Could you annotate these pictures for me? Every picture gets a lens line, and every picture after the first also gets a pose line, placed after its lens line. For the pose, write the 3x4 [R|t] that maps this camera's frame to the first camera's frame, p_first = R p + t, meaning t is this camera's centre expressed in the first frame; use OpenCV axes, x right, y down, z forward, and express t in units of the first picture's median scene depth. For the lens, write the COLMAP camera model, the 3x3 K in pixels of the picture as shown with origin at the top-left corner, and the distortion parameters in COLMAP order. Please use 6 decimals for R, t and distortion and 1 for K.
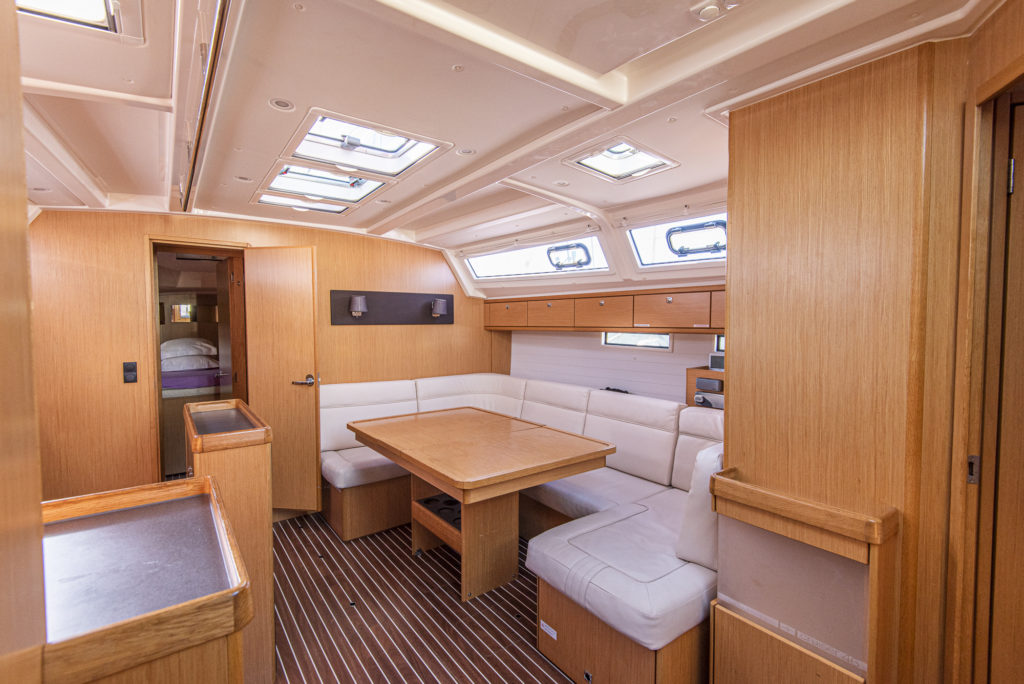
lens RADIAL K [[464.5, 0, 511.6], [0, 464.5, 339.2], [0, 0, 1]] dist [0.016466, -0.012279]
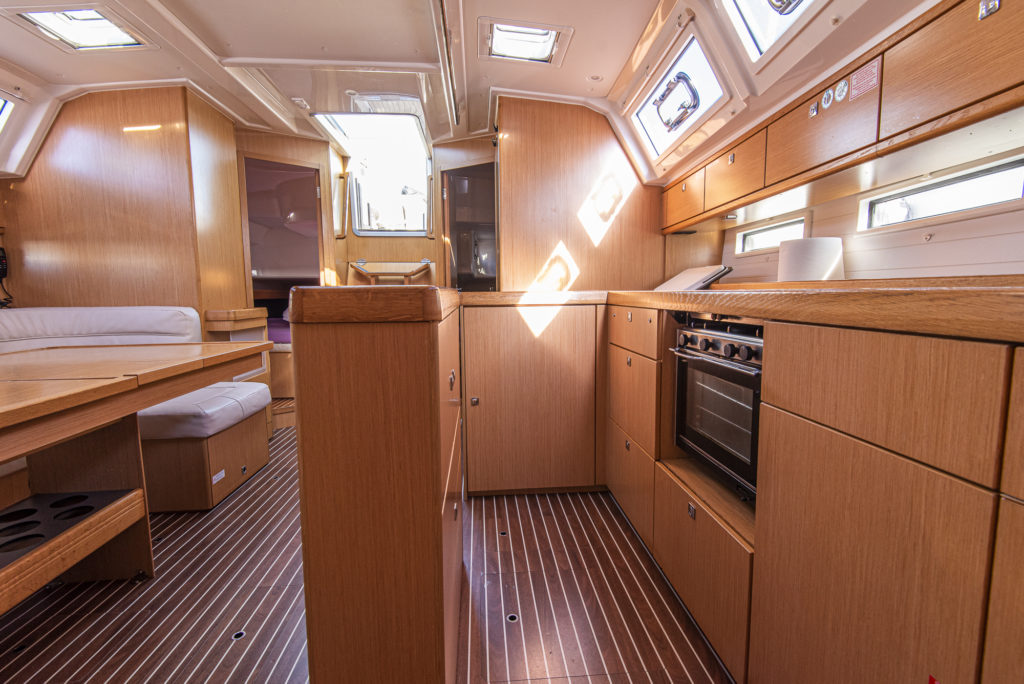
lens RADIAL K [[464.5, 0, 511.6], [0, 464.5, 339.2], [0, 0, 1]] dist [0.016466, -0.012279]
pose [[-0.842299, -0.044785, 0.537147, -0.910612], [0.032910, 0.990410, 0.134182, 0.129263], [-0.538005, 0.130699, -0.832747, 1.232383]]
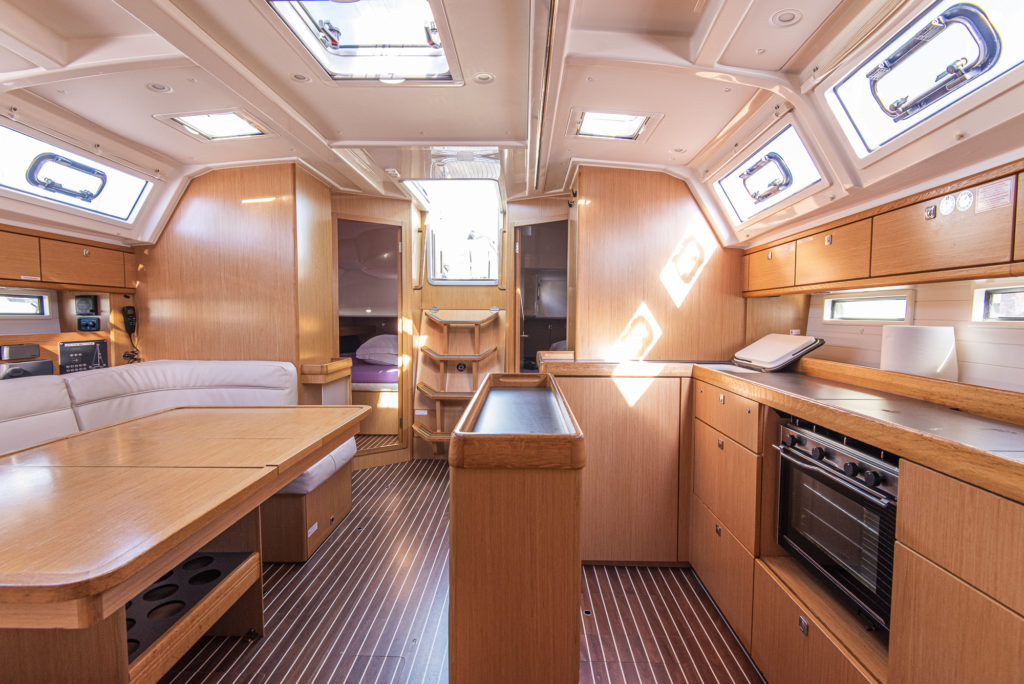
lens RADIAL K [[464.5, 0, 511.6], [0, 464.5, 339.2], [0, 0, 1]] dist [0.016466, -0.012279]
pose [[-0.782666, -0.034674, 0.621475, -0.860386], [0.021242, 0.996378, 0.082343, 0.031851], [-0.622079, 0.077648, -0.779095, 1.283702]]
